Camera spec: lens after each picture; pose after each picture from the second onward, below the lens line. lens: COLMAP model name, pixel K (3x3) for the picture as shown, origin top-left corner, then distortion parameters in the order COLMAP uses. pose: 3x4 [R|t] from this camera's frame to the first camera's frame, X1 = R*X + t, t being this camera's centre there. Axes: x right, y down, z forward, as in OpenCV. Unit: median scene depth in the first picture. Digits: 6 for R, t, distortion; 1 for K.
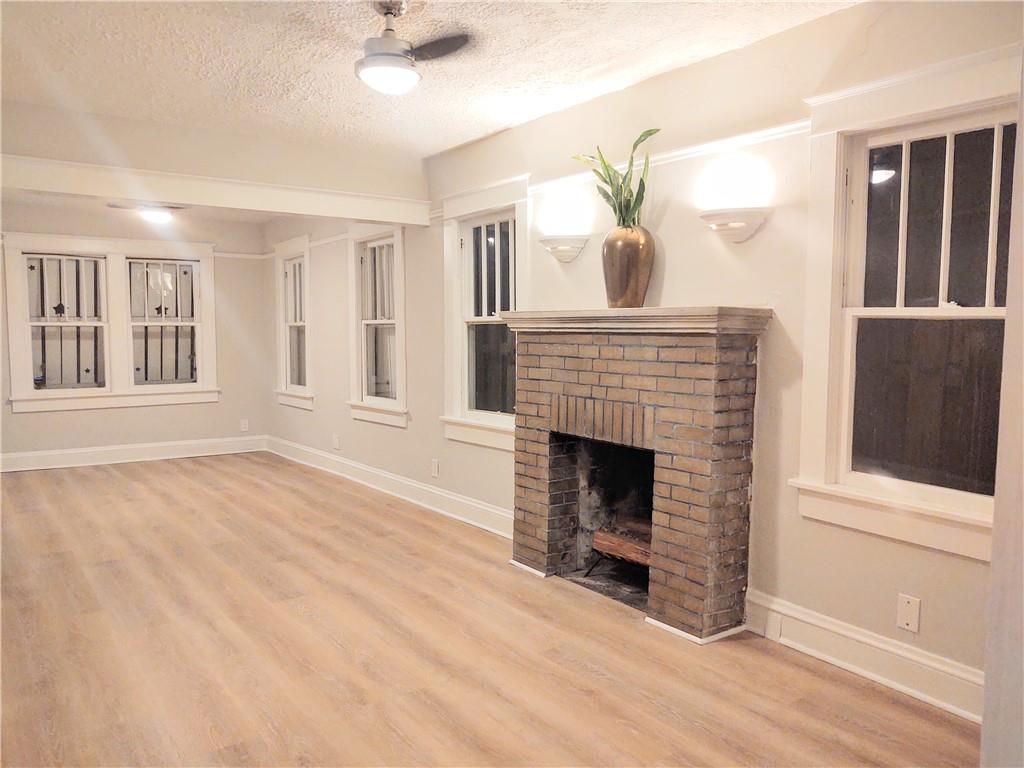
lens RADIAL K [[772.5, 0, 512.0], [0, 772.5, 384.0], [0, 0, 1]] dist [0.088585, -0.147526]
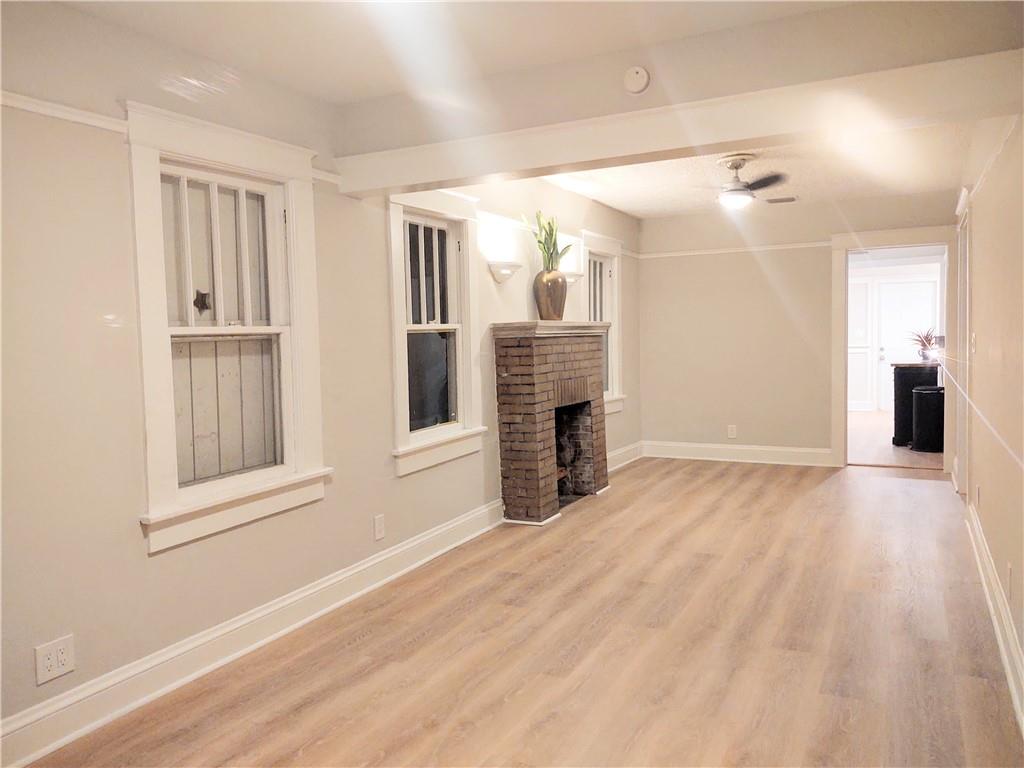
lens RADIAL K [[776.7, 0, 512.0], [0, 776.7, 384.0], [0, 0, 1]] dist [0.050916, -0.091446]
pose [[-0.463799, -0.039008, 0.885081, -1.208628], [0.095549, 0.991001, 0.093745, -0.126644], [-0.880773, 0.128047, -0.455898, 1.799375]]
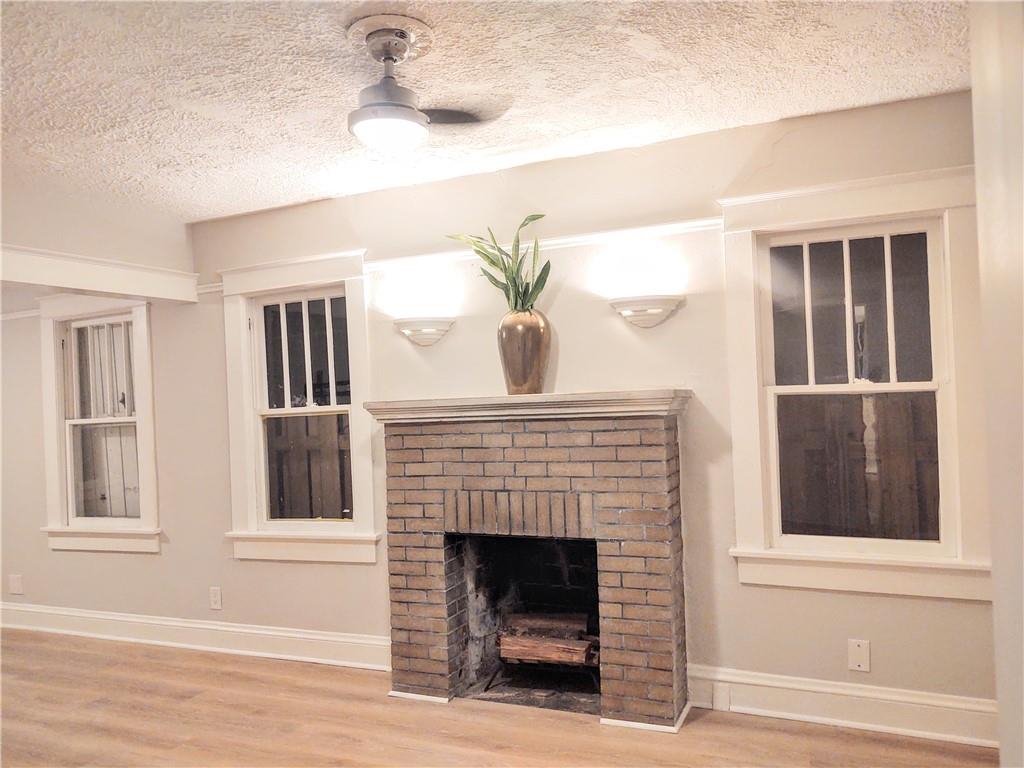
lens RADIAL K [[776.7, 0, 512.0], [0, 776.7, 384.0], [0, 0, 1]] dist [0.050916, -0.091446]
pose [[0.861946, -0.032782, 0.505939, -0.353661], [0.083240, 0.993516, -0.077439, -0.035870], [-0.500120, 0.108863, 0.859086, 0.181233]]
